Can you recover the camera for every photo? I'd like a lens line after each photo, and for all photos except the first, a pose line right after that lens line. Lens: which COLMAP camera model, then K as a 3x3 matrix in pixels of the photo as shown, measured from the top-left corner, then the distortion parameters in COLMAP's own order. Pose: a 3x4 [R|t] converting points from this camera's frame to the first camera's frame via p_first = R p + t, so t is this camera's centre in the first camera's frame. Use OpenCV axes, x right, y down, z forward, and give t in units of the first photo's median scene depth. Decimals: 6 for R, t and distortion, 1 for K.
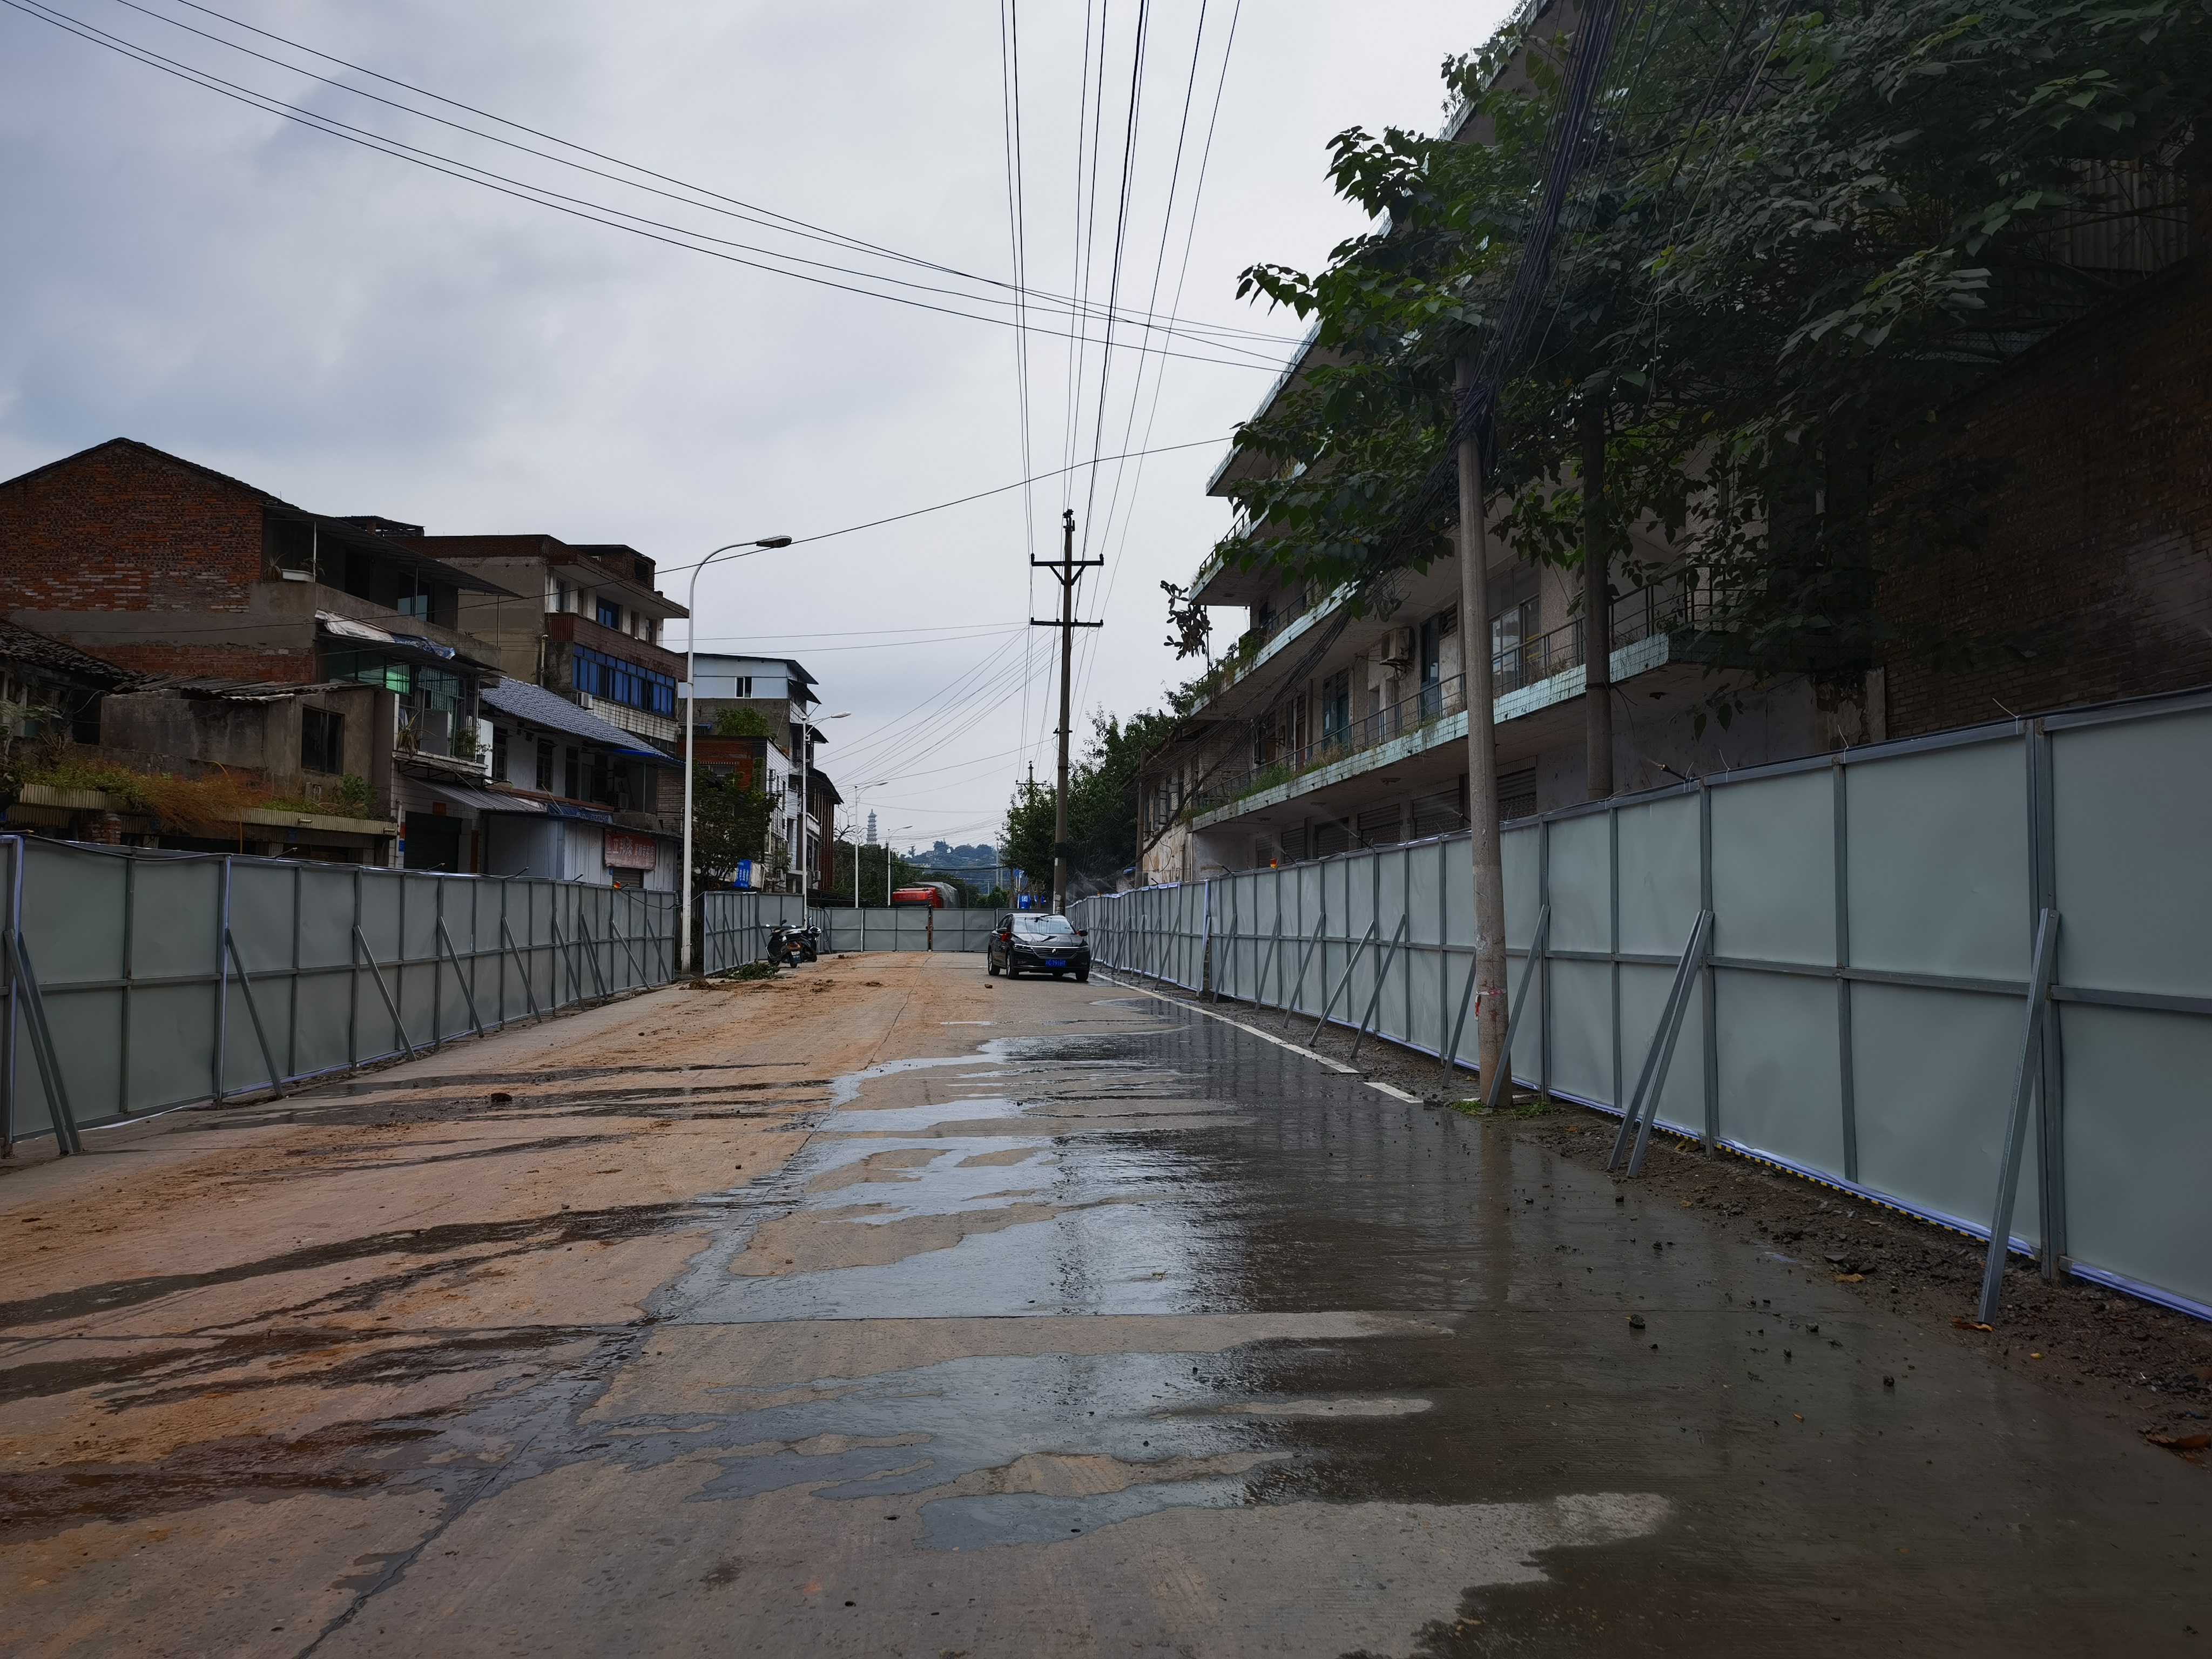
lens RADIAL K [[1707.5, 0, 1099.7], [0, 1707.5, 839.1], [0, 0, 1]] dist [0.136365, -0.120711]
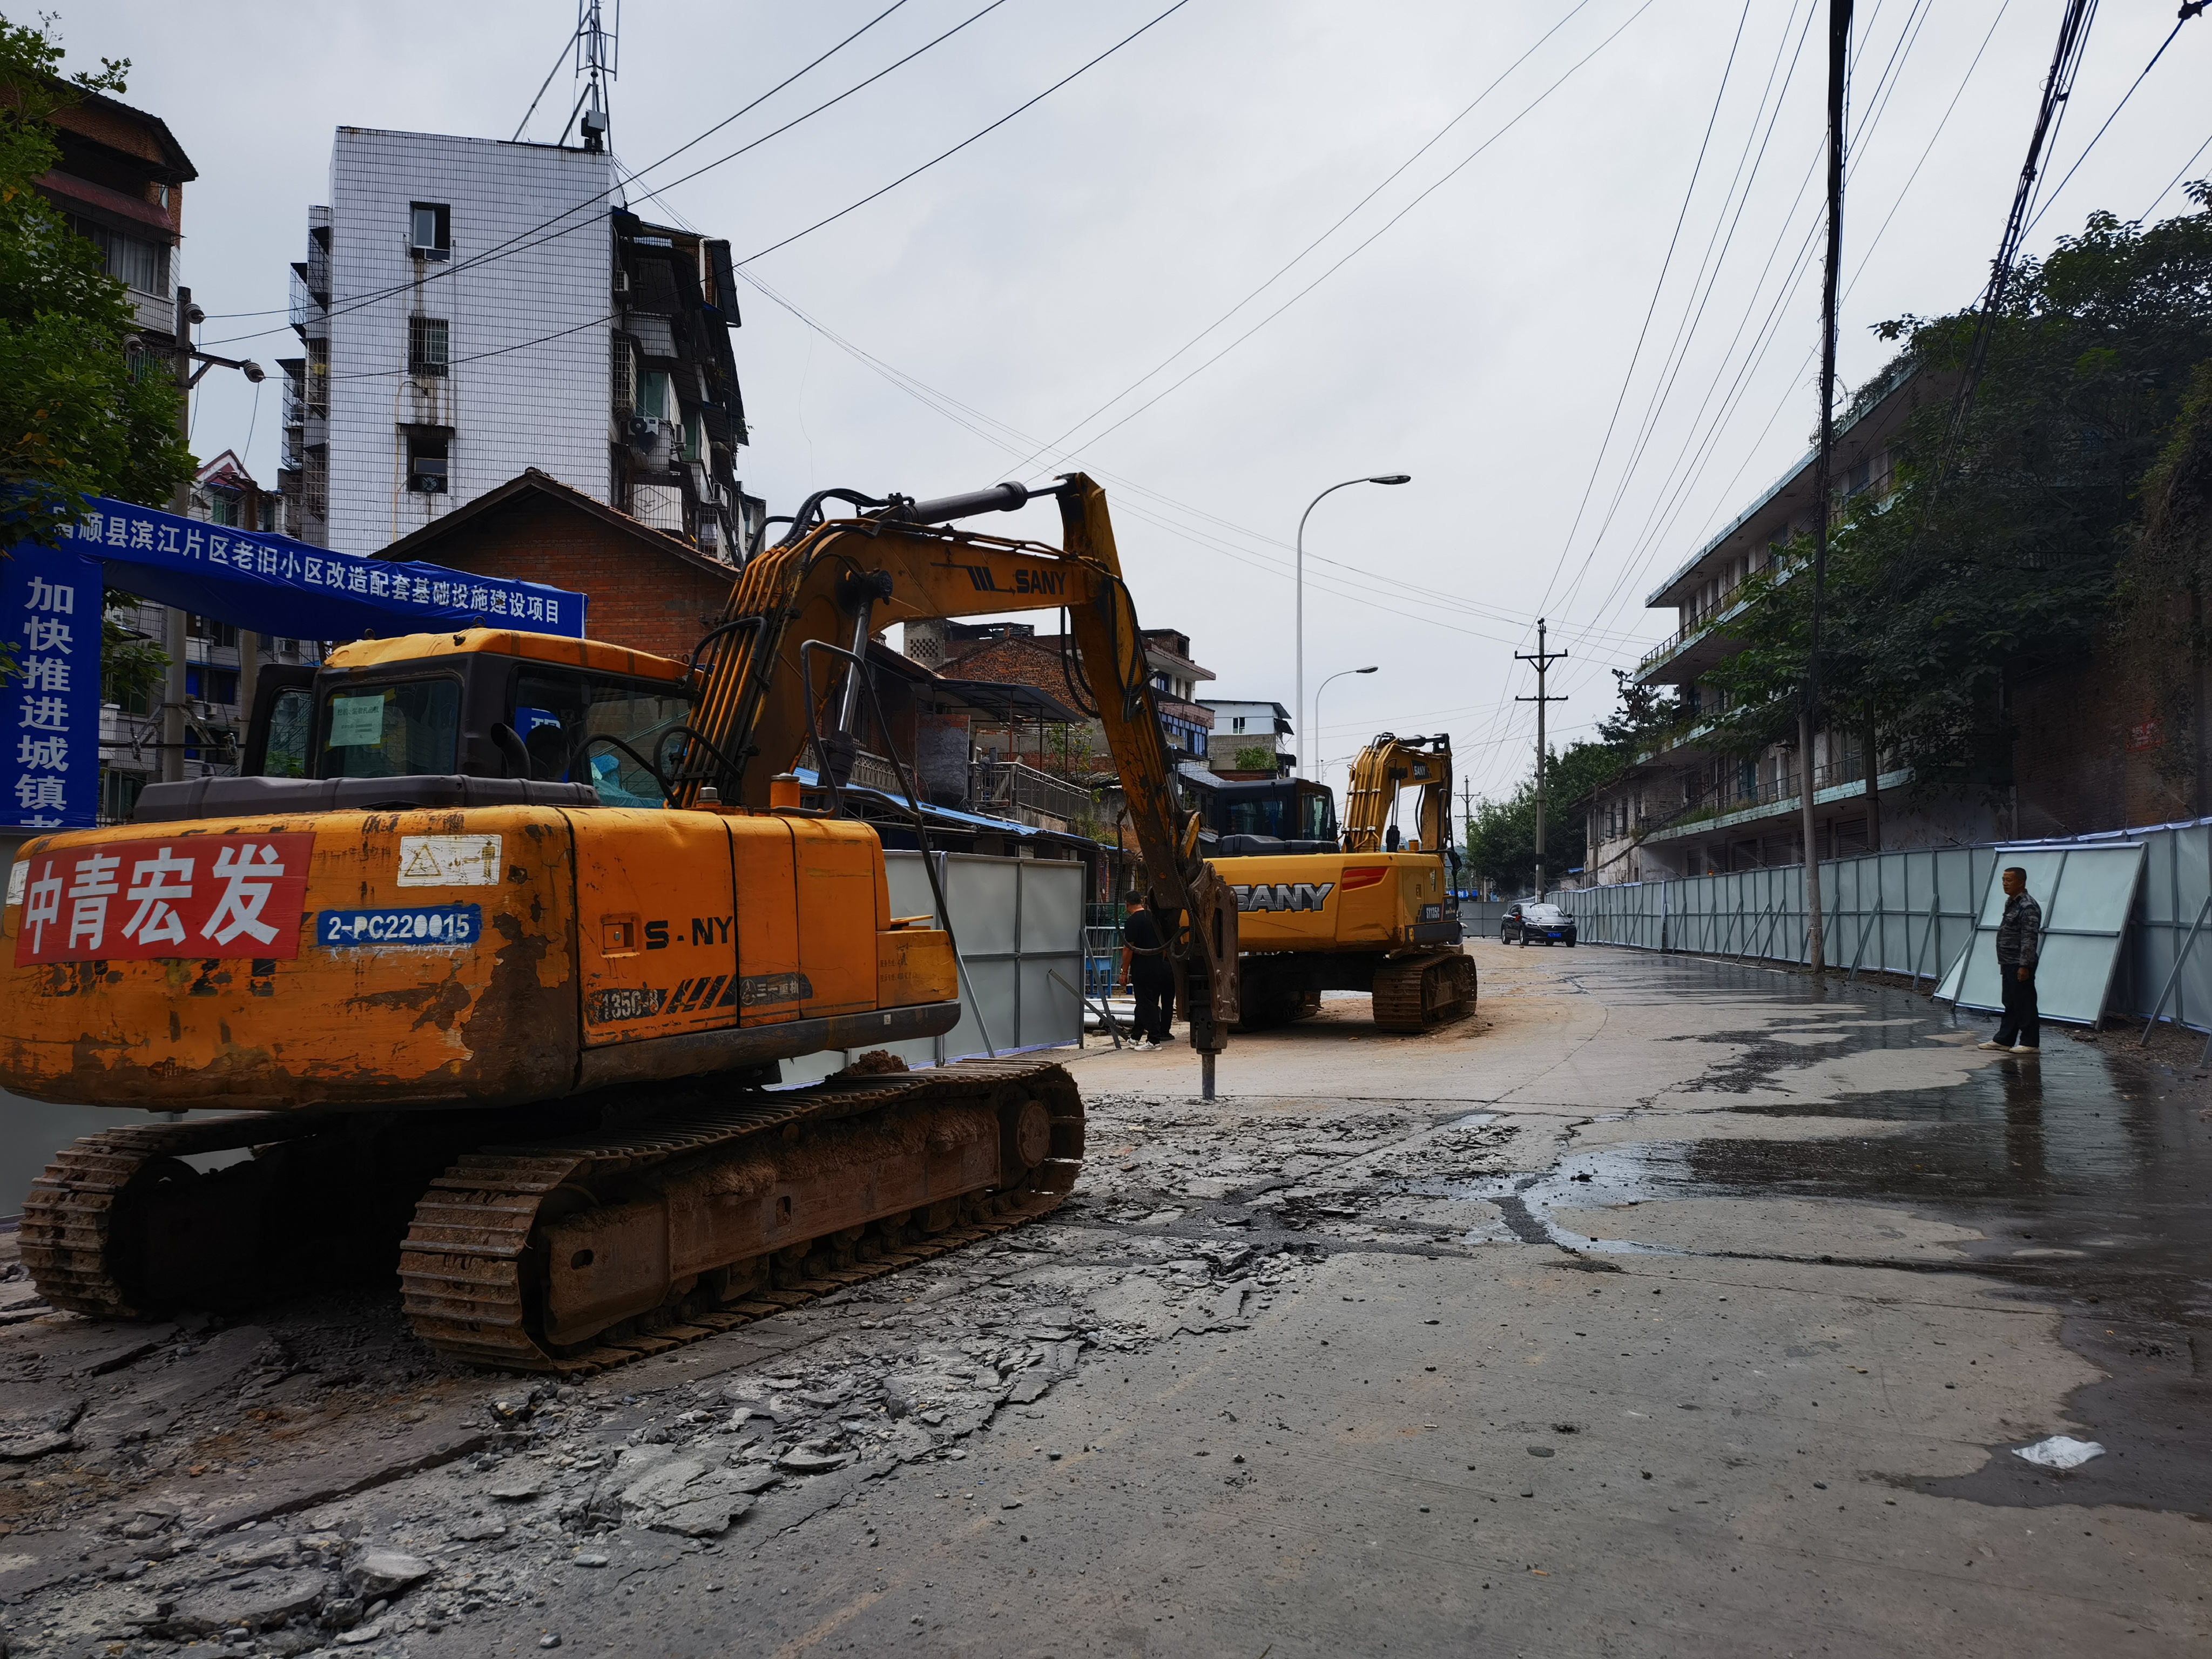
lens RADIAL K [[1707.5, 0, 1125.6], [0, 1707.5, 827.9], [0, 0, 1]] dist [0.136365, -0.120711]
pose [[0.978678, -0.013680, -0.204947, -0.084387], [0.012938, 0.999904, -0.004956, -0.021133], [0.204995, 0.002198, 0.978761, -0.604113]]
